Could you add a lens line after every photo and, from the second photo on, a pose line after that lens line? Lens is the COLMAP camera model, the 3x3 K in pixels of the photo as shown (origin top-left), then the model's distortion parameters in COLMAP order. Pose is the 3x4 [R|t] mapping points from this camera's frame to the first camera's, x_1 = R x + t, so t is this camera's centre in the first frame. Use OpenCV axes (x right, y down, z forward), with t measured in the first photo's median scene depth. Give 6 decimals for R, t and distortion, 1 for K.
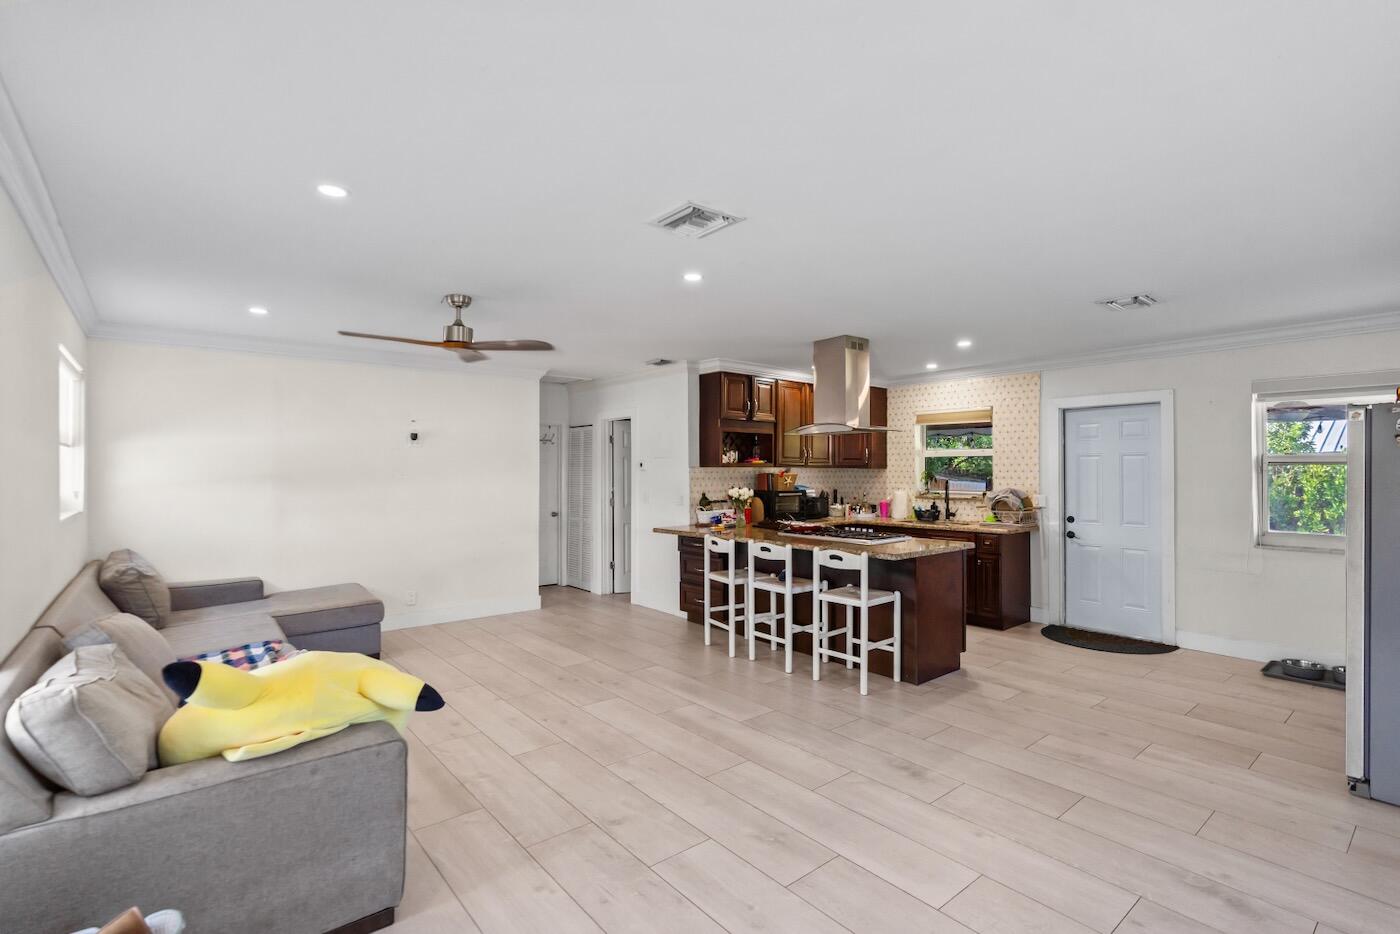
lens RADIAL K [[652.7, 0, 700.0], [0, 652.7, 467.0], [0, 0, 1]] dist [0.000163, 0.000109]
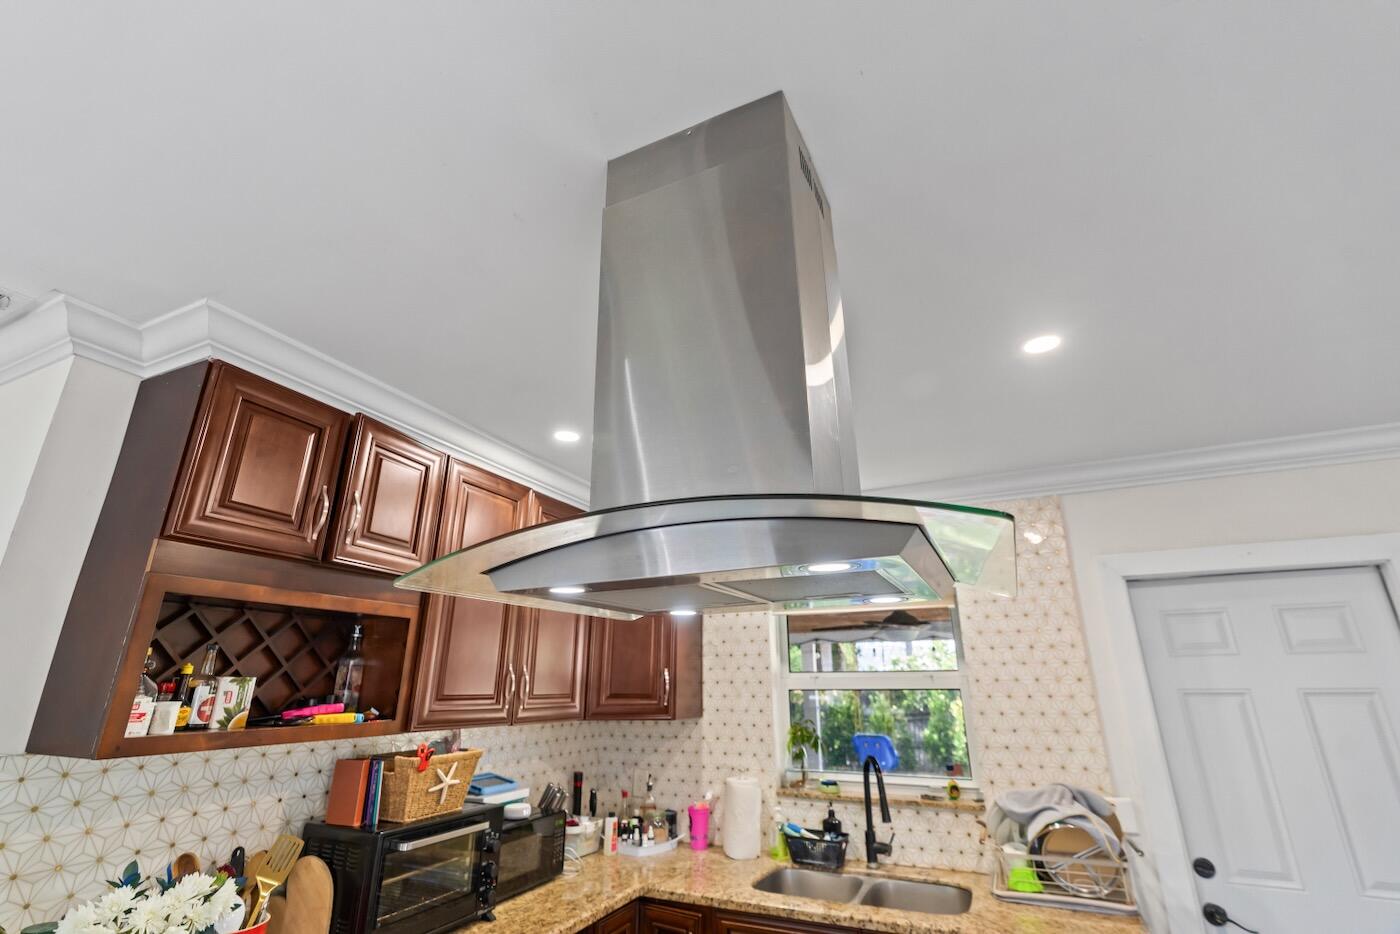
lens RADIAL K [[628.0, 0, 700.0], [0, 628.0, 467.0], [0, 0, 1]] dist [0.000126, -0.000001]
pose [[0.901398, 0.138113, 0.410373, 0.100009], [0.001620, 0.946681, -0.322168, -0.021876], [-0.432988, 0.291067, 0.853113, 0.649673]]
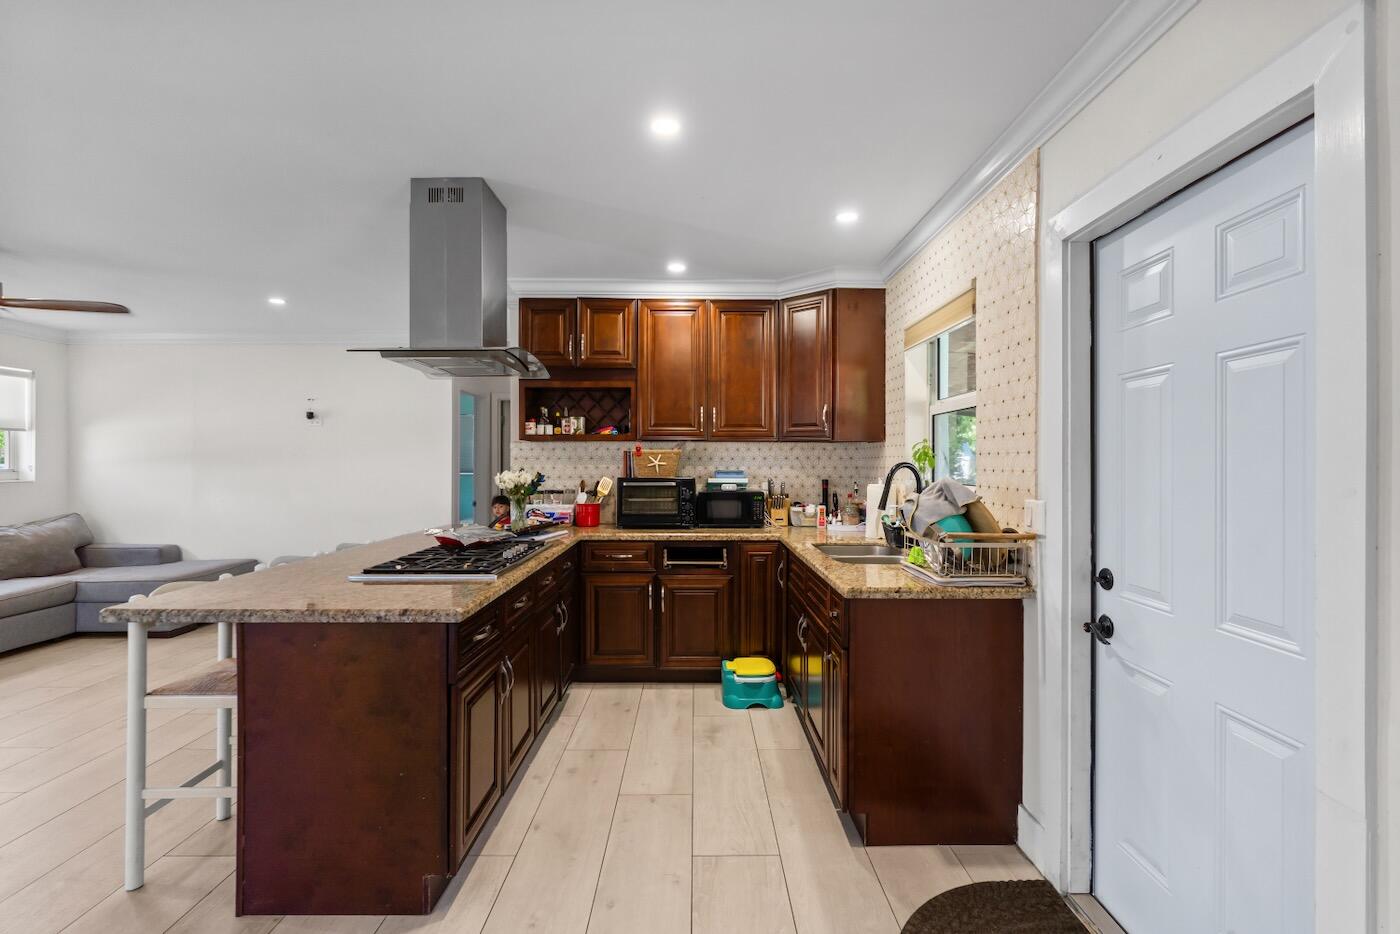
lens RADIAL K [[638.5, 0, 700.0], [0, 638.5, 467.0], [0, 0, 1]] dist [0.001482, 0.000747]
pose [[0.778435, 0.005018, -0.627705, 0.532688], [0.002716, 0.999932, 0.011361, 0.018368], [0.627719, -0.010549, 0.778368, 0.550617]]
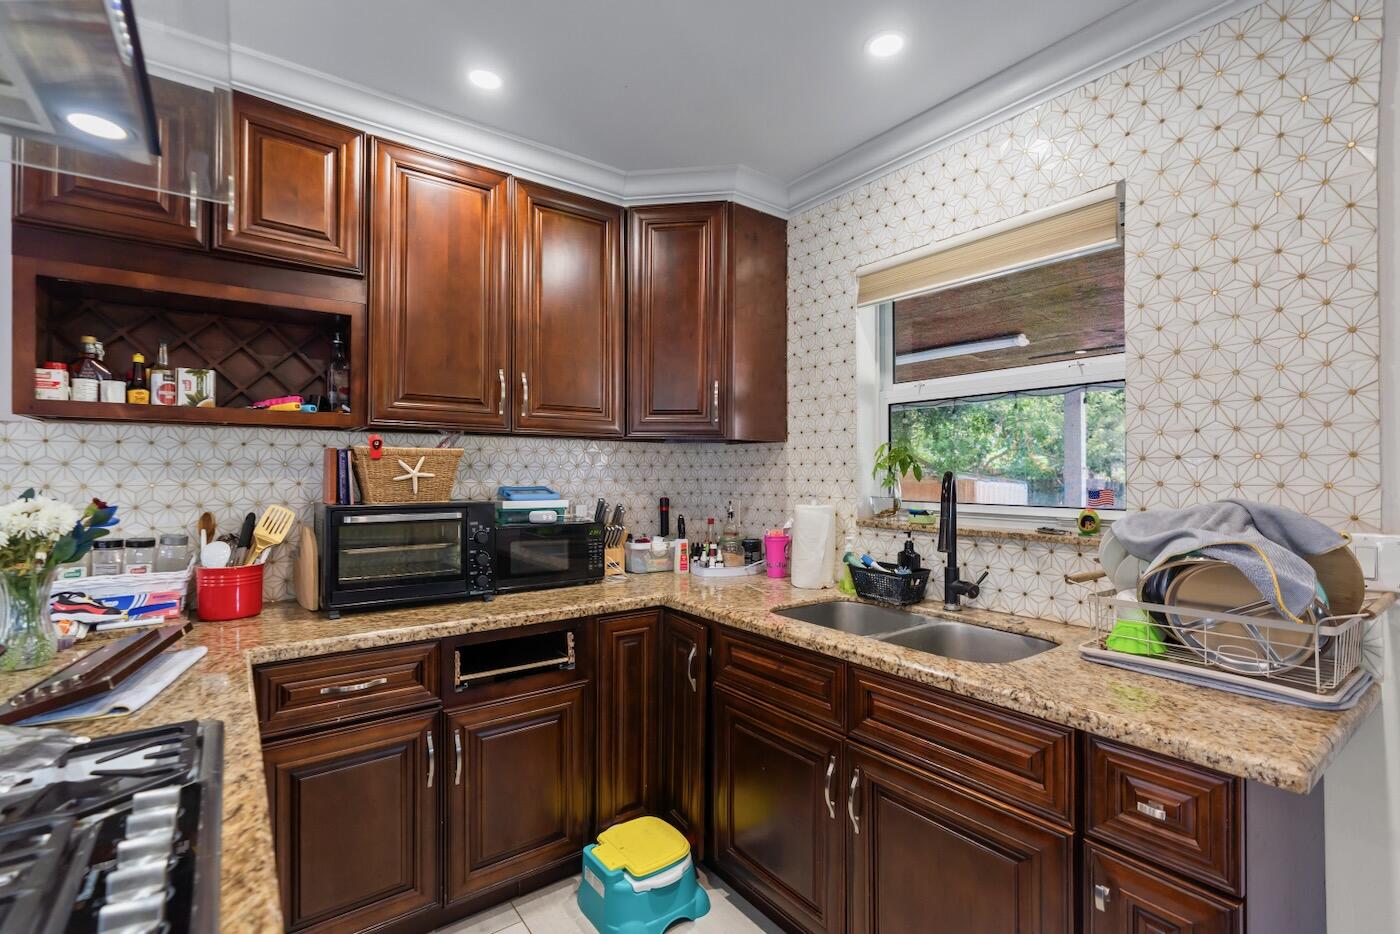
lens RADIAL K [[638.5, 0, 700.0], [0, 638.5, 467.0], [0, 0, 1]] dist [0.001482, 0.000747]
pose [[0.998752, -0.001478, -0.049919, 0.277049], [0.001303, 0.999993, -0.003547, 0.019304], [0.049923, 0.003477, 0.998747, 0.698621]]
